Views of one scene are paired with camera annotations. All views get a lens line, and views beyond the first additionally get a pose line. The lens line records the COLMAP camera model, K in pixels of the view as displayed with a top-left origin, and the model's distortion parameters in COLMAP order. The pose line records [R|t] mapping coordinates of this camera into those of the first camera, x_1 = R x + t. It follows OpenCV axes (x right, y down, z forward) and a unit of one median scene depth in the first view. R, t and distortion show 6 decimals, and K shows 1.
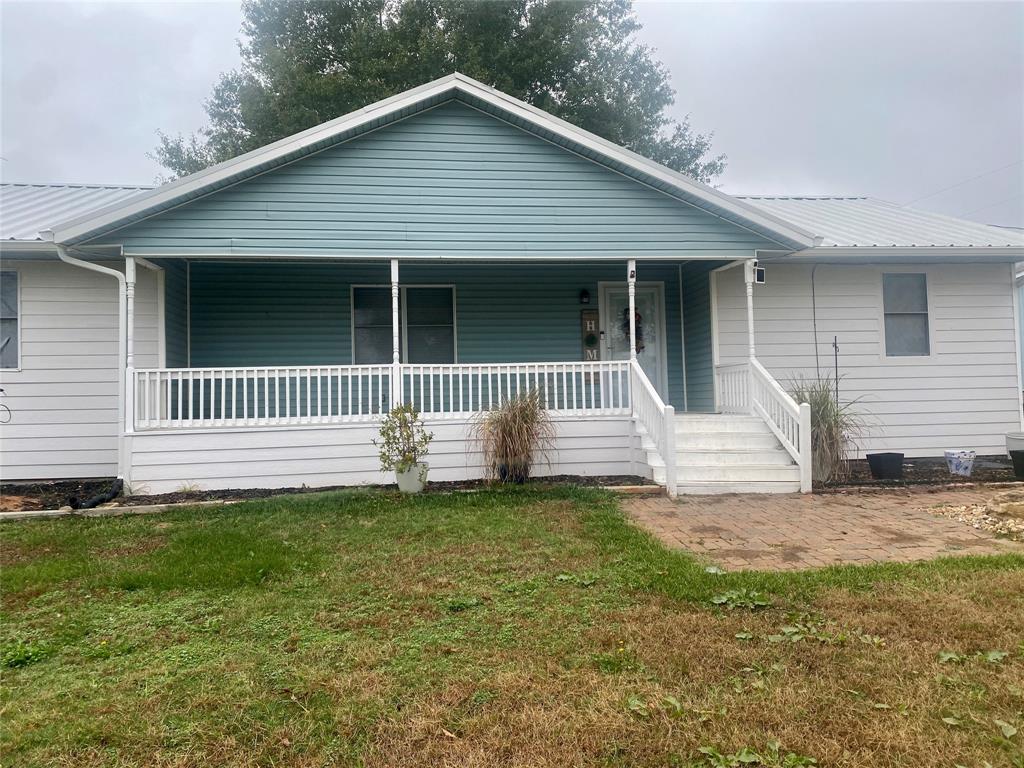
lens RADIAL K [[769.6, 0, 505.9], [0, 769.6, 391.4], [0, 0, 1]] dist [0.012206, -0.011012]
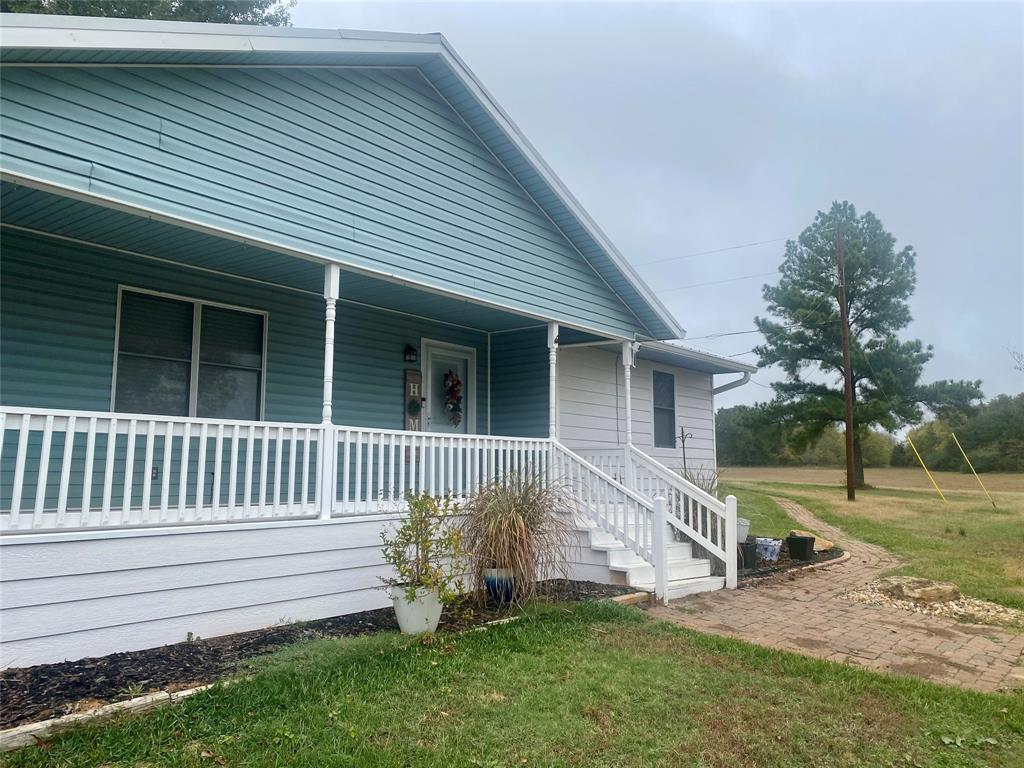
lens RADIAL K [[769.6, 0, 505.9], [0, 769.6, 391.4], [0, 0, 1]] dist [0.012206, -0.011012]
pose [[0.736119, 0.100771, 0.669308, -0.439318], [-0.039957, 0.993600, -0.105650, -0.001321], [-0.675671, 0.051028, 0.735435, 0.401267]]
